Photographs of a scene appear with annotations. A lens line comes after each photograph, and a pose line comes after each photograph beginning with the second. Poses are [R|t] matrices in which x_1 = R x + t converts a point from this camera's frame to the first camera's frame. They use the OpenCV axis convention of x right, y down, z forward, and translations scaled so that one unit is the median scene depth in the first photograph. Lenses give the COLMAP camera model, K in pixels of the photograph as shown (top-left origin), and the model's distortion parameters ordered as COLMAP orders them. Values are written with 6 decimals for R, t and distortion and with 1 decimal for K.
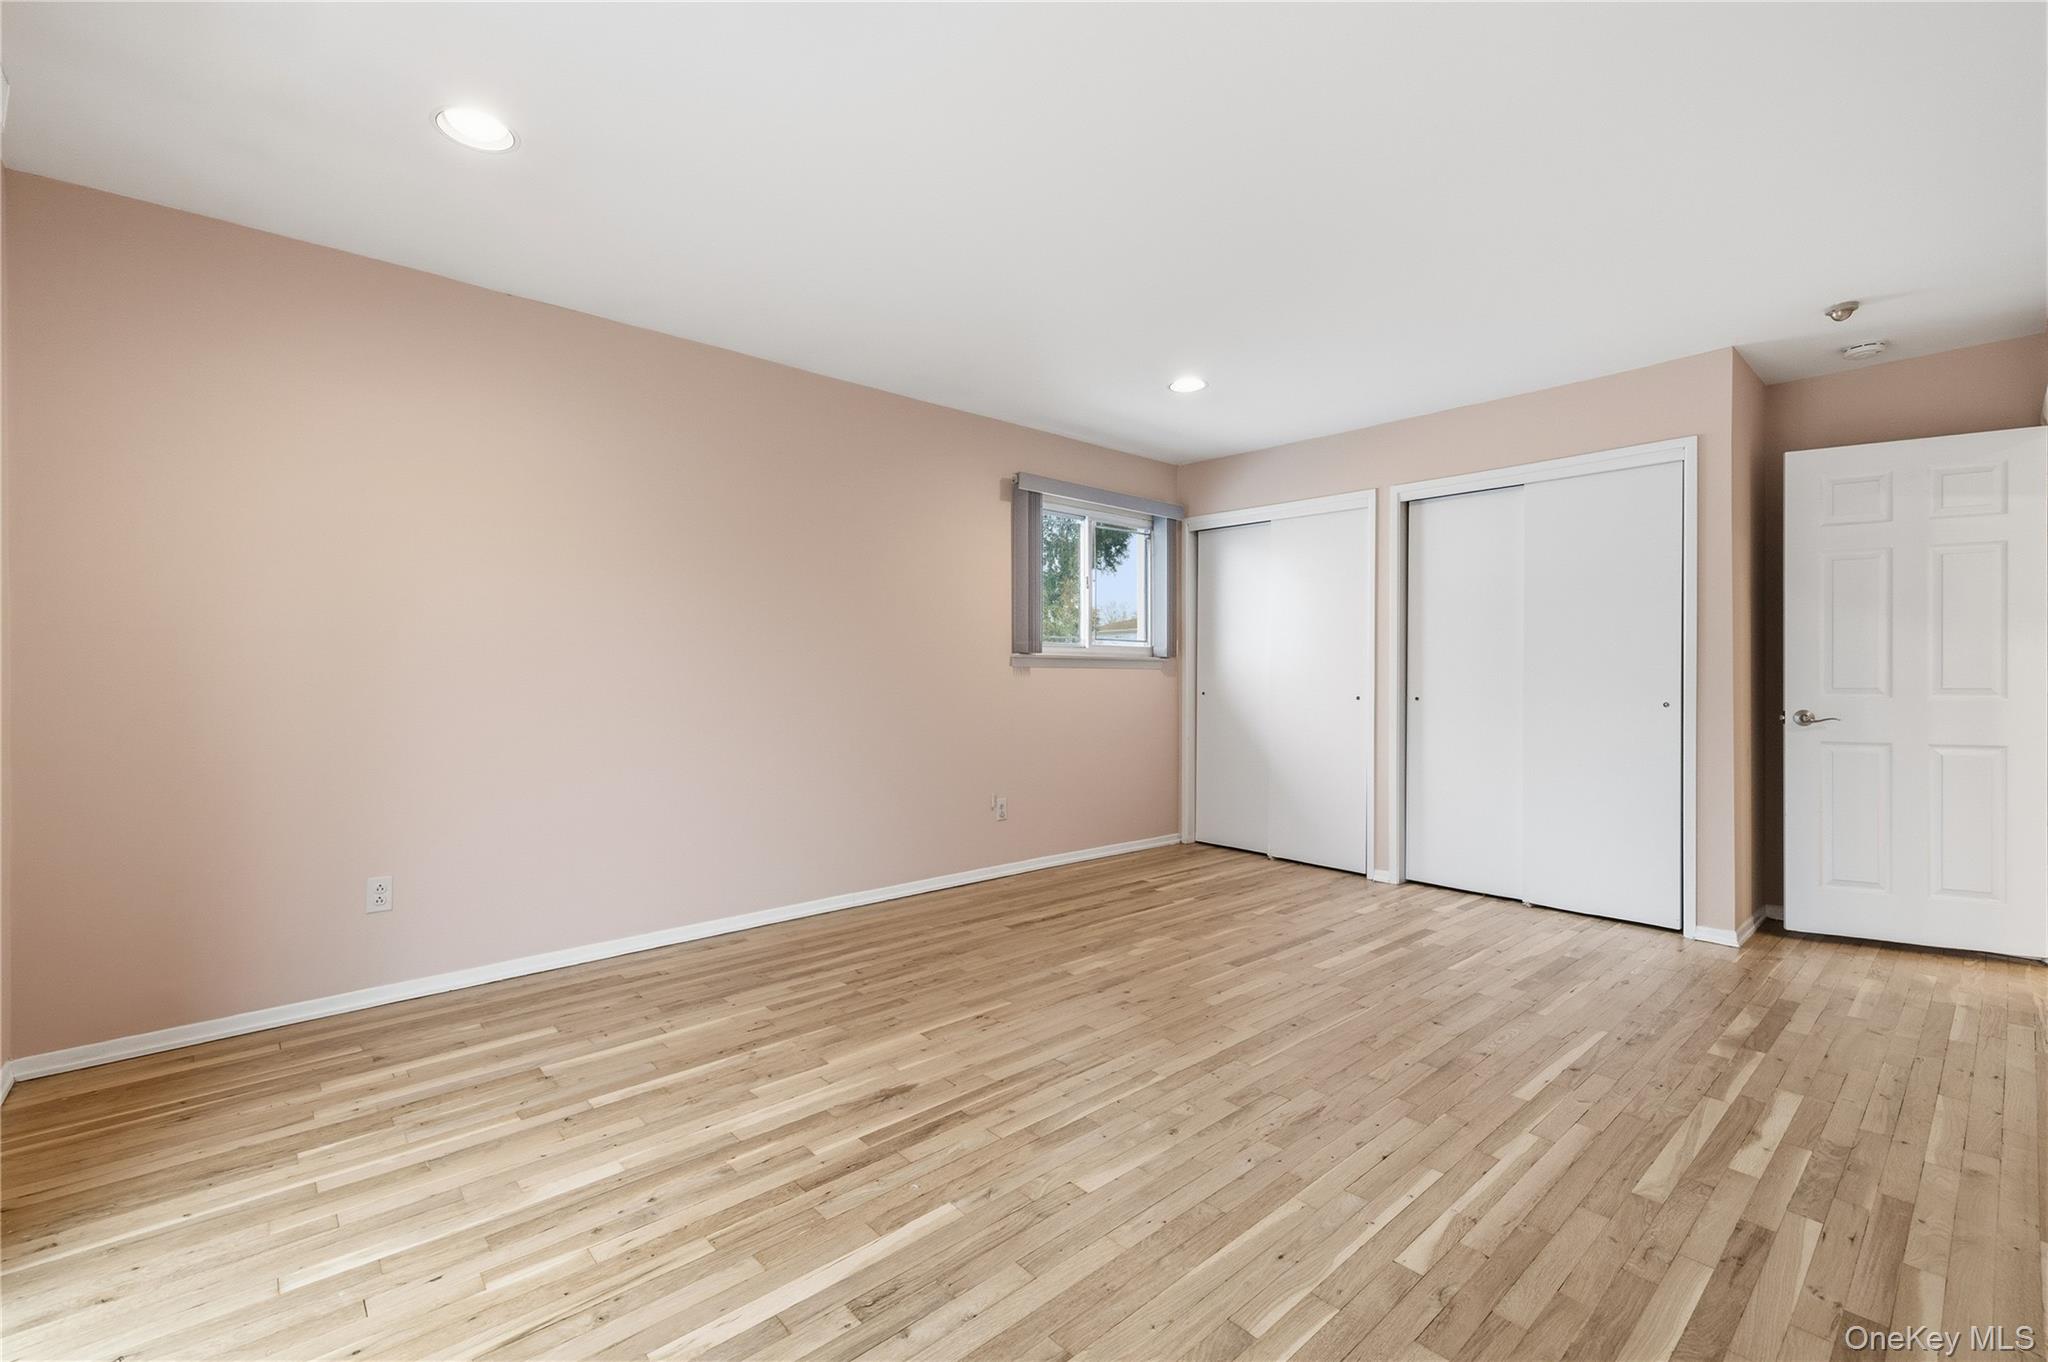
lens RADIAL K [[879.9, 0, 1016.3], [0, 879.9, 684.6], [0, 0, 1]] dist [0.004499, -0.002612]
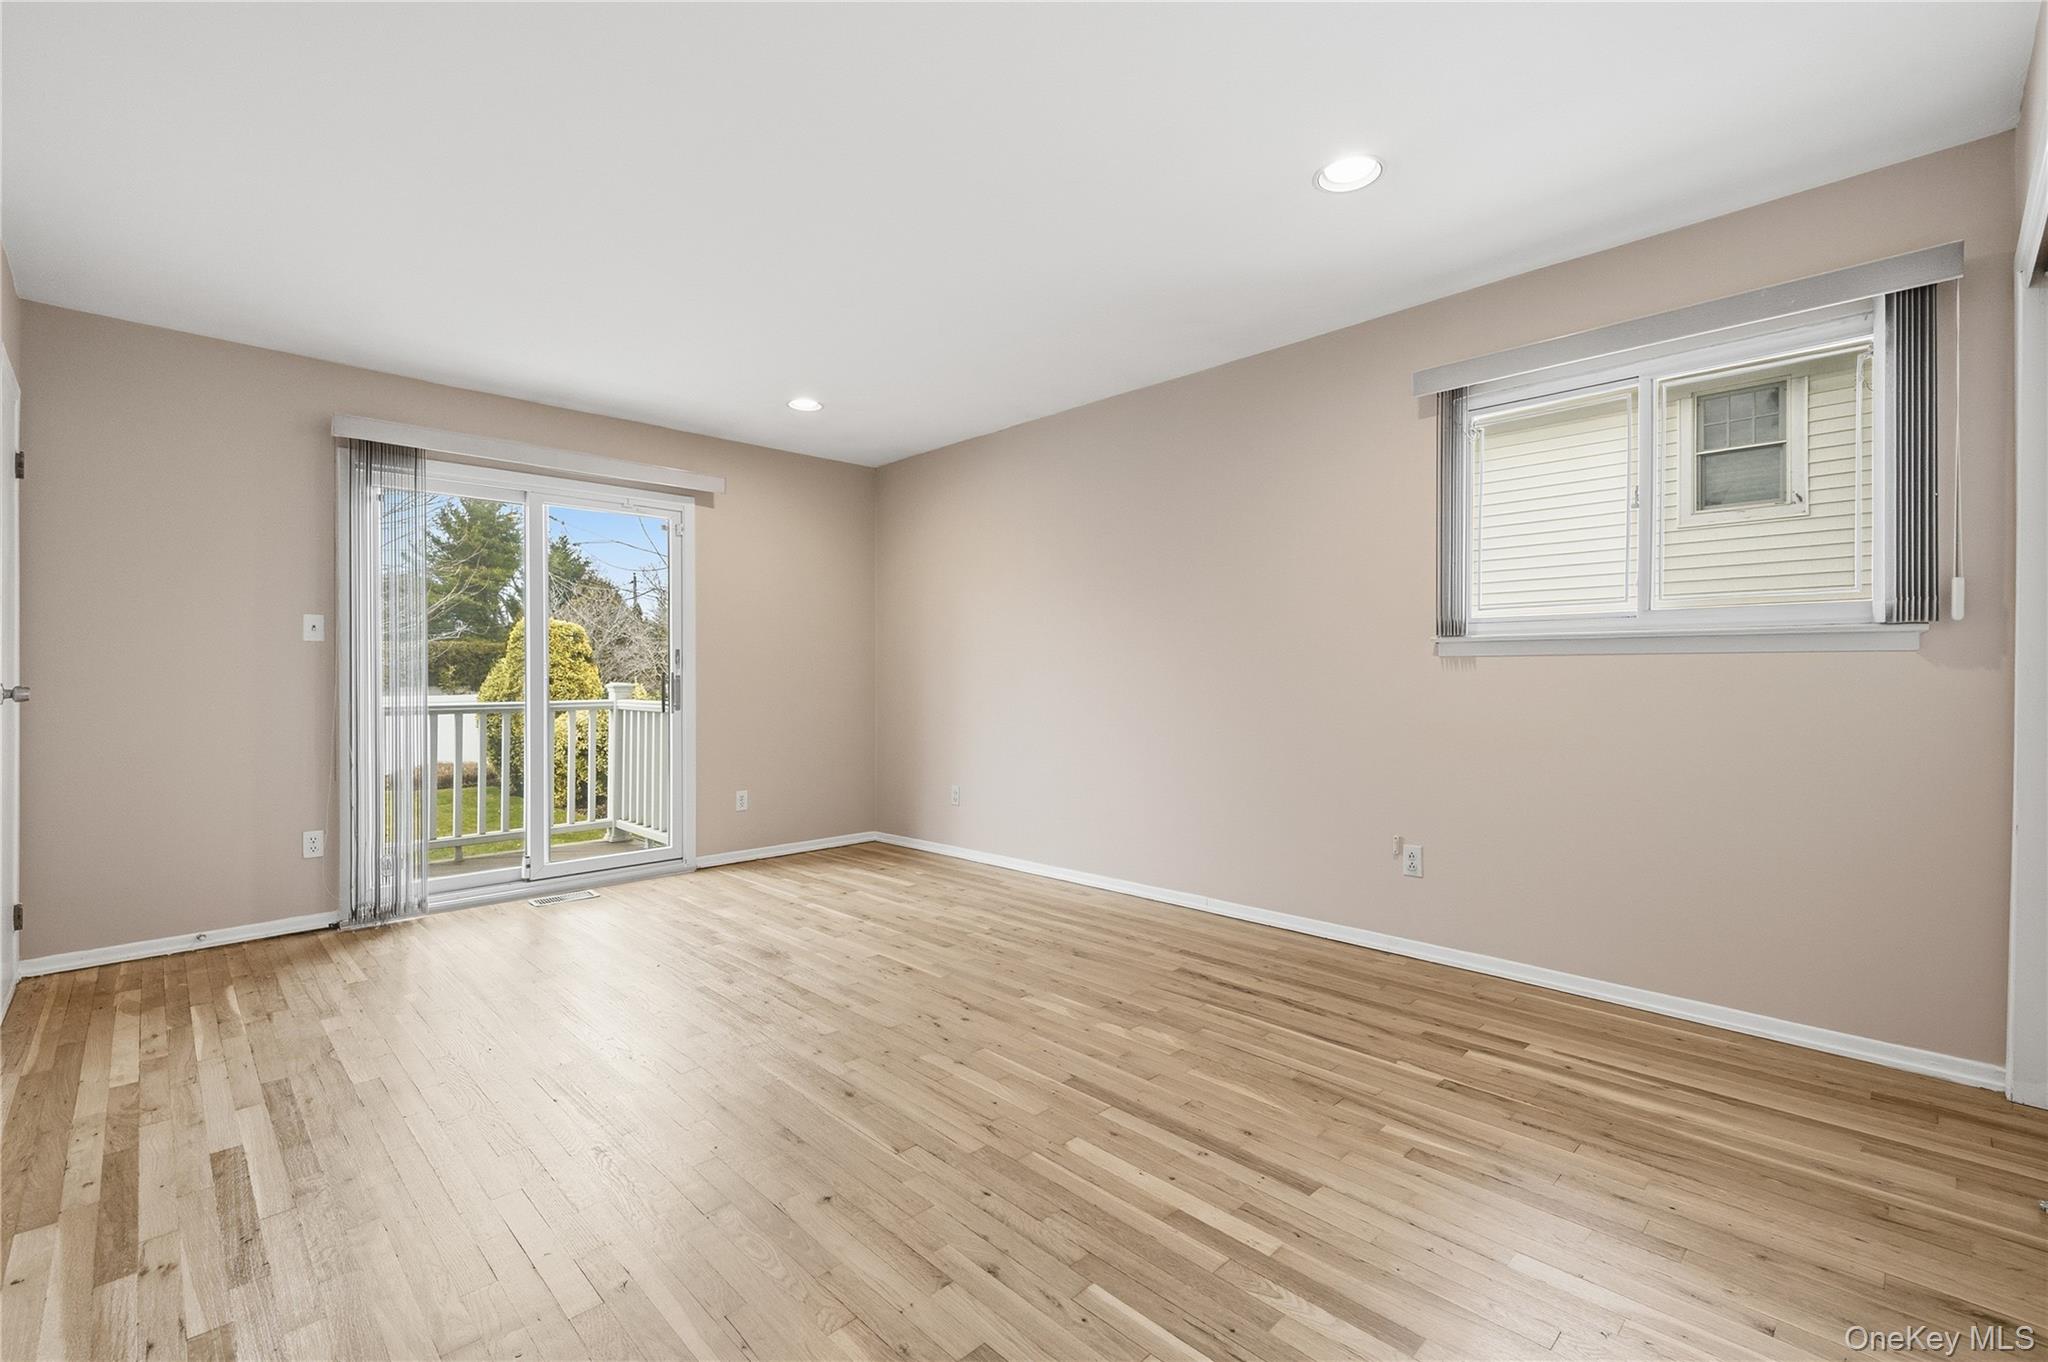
lens RADIAL K [[879.9, 0, 1016.9], [0, 879.9, 671.6], [0, 0, 1]] dist [0.004499, -0.002612]
pose [[0.058316, -0.002250, -0.998296, 0.930710], [-0.010901, 0.999936, -0.002891, -0.005173], [0.998239, 0.011051, 0.058288, 0.897915]]
